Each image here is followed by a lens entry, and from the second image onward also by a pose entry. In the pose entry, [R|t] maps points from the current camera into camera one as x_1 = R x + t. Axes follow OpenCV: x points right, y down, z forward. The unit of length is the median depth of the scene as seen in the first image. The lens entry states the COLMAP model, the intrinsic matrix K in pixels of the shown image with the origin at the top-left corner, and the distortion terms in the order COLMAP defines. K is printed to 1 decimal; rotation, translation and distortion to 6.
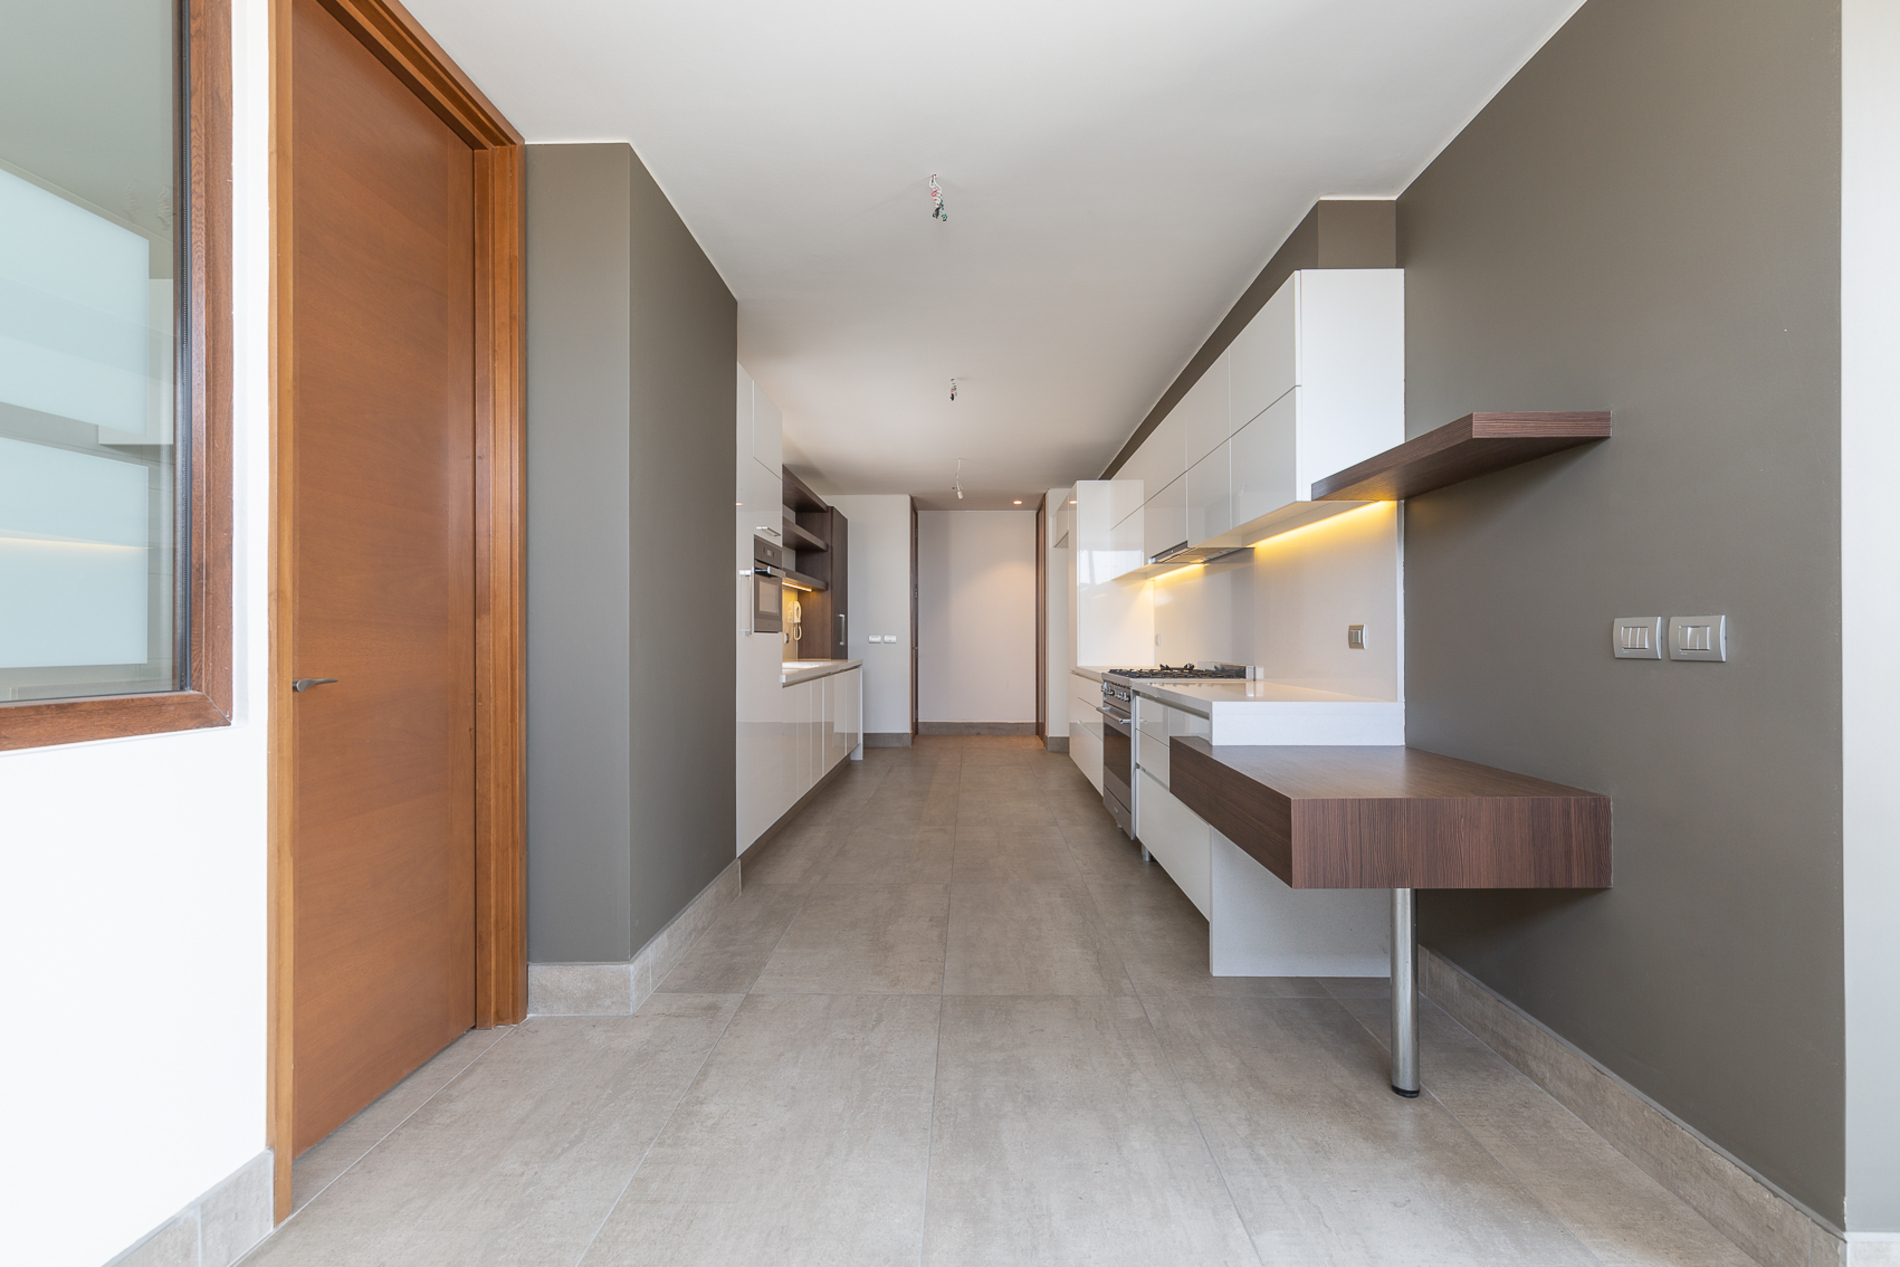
lens RADIAL K [[844.9, 0, 950.0], [0, 844.9, 633.5], [0, 0, 1]] dist [0.002659, -0.000655]
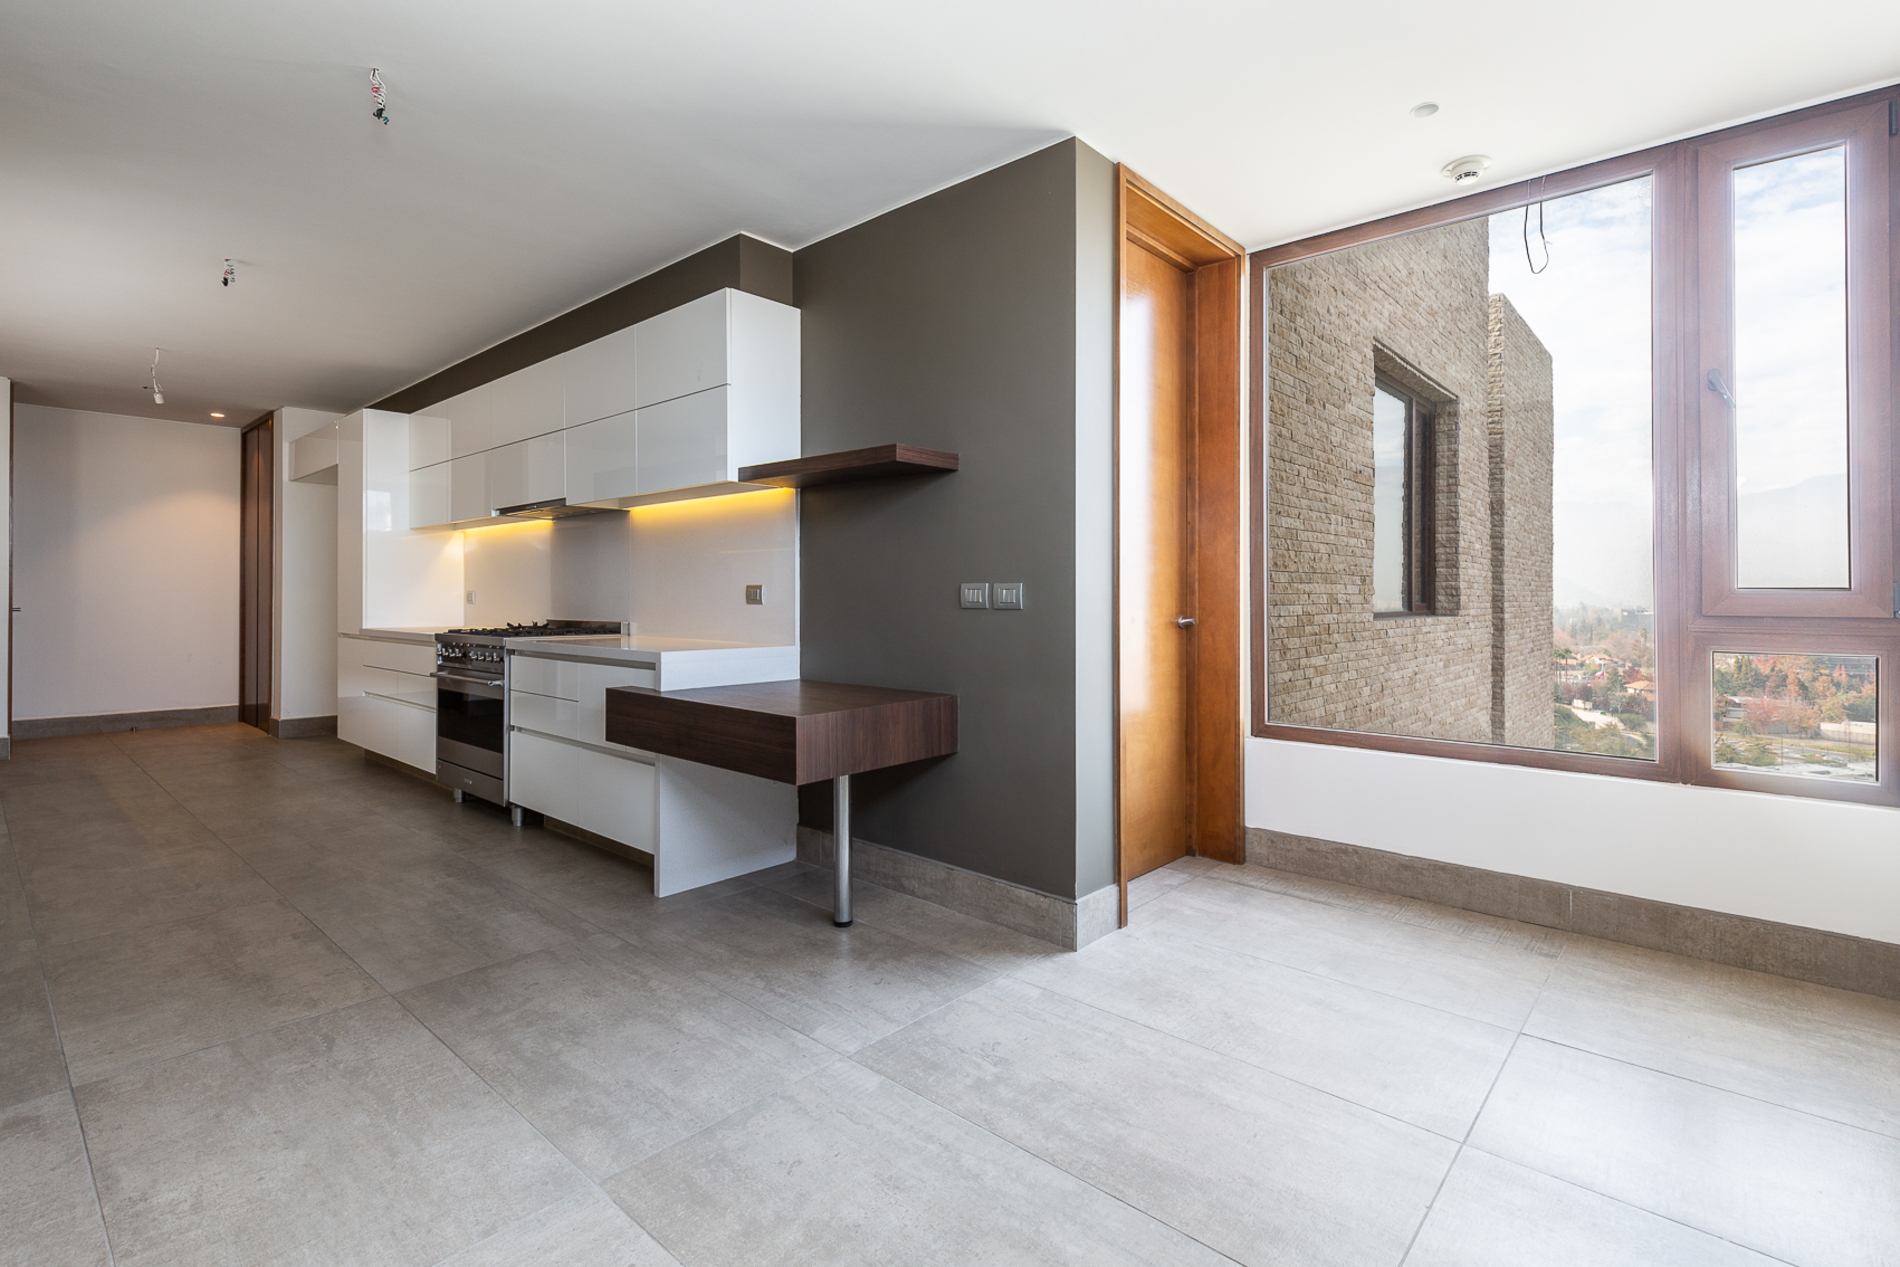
lens RADIAL K [[892.1, 0, 951.5], [0, 892.1, 583.6], [0, 0, 1]] dist [0.000639, -0.000552]
pose [[0.655577, 0.012852, 0.755019, -0.389180], [-0.006262, 0.999913, -0.011583, 0.001754], [-0.755103, 0.002865, 0.655600, -0.075436]]
